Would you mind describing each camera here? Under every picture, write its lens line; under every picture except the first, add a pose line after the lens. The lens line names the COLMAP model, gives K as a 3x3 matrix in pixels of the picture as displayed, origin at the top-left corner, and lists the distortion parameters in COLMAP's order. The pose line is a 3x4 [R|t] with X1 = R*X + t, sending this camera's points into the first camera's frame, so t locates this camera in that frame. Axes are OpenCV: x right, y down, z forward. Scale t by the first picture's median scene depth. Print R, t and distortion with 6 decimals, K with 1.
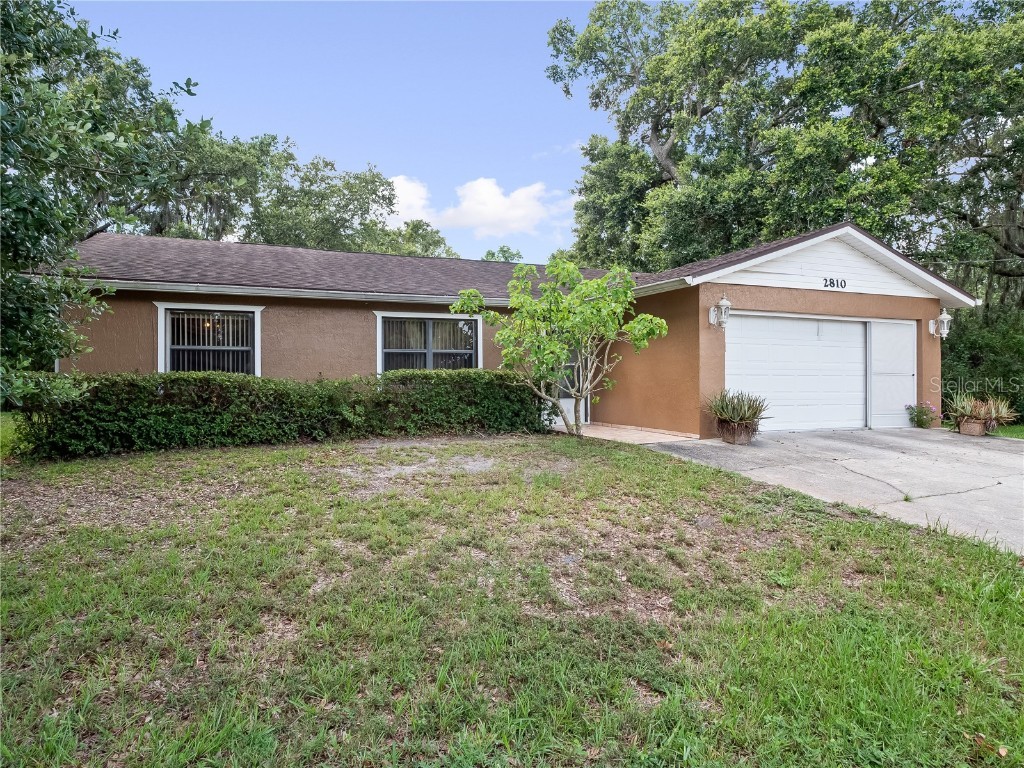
lens RADIAL K [[604.4, 0, 511.2], [0, 604.4, 388.6], [0, 0, 1]] dist [-0.004422, -0.000927]
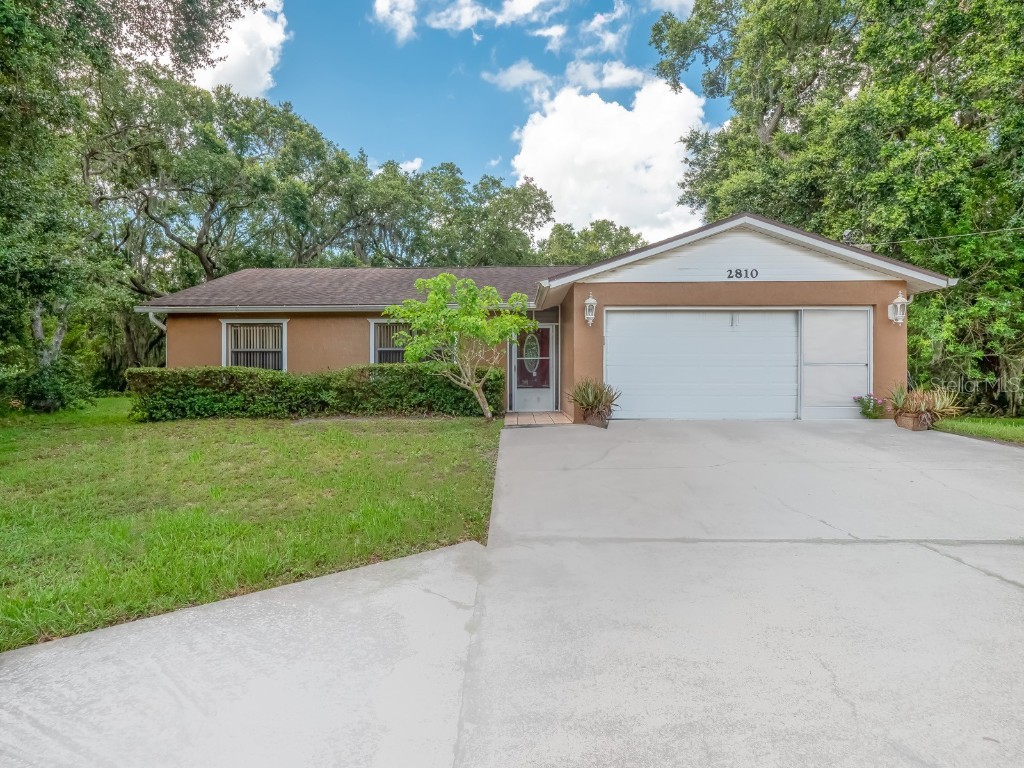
lens RADIAL K [[604.4, 0, 514.7], [0, 604.4, 379.2], [0, 0, 1]] dist [-0.004422, -0.000927]
pose [[0.921622, 0.001073, -0.388088, 0.580063], [-0.003650, 0.999976, -0.005902, 0.007938], [0.388072, 0.006856, 0.921603, -0.069106]]
